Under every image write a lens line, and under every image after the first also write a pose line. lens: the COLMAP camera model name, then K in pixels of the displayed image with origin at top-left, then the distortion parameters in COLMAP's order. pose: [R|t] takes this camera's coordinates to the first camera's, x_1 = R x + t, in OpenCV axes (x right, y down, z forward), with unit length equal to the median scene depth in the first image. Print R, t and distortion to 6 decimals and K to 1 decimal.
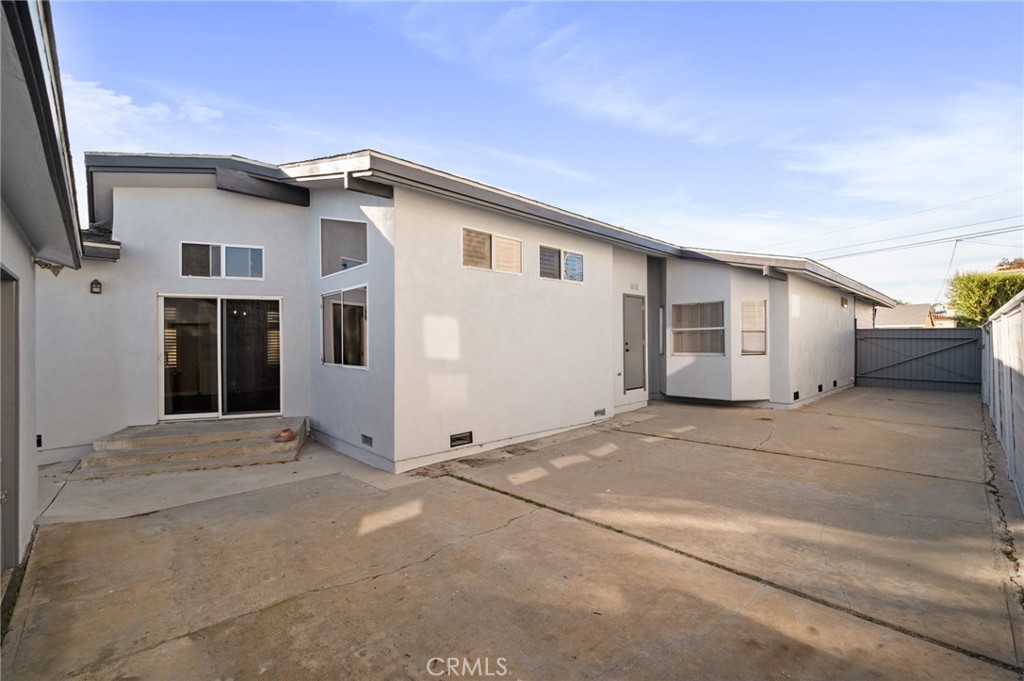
lens RADIAL K [[440.7, 0, 513.4], [0, 440.7, 341.5], [0, 0, 1]] dist [0.001178, 0.000529]
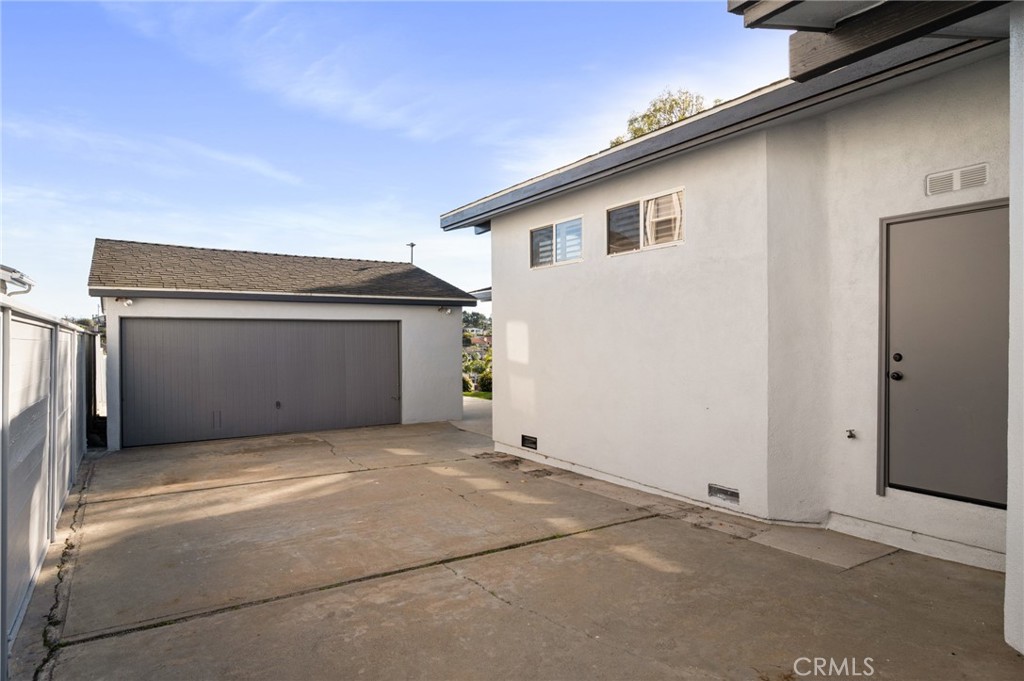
lens RADIAL K [[589.8, 0, 514.0], [0, 589.8, 346.7], [0, 0, 1]] dist [-0.000582, 0.000400]
pose [[-0.183564, 0.023422, -0.982729, 1.176370], [0.009262, 0.999713, 0.022097, -0.025479], [0.982964, -0.005046, -0.183728, 1.183173]]
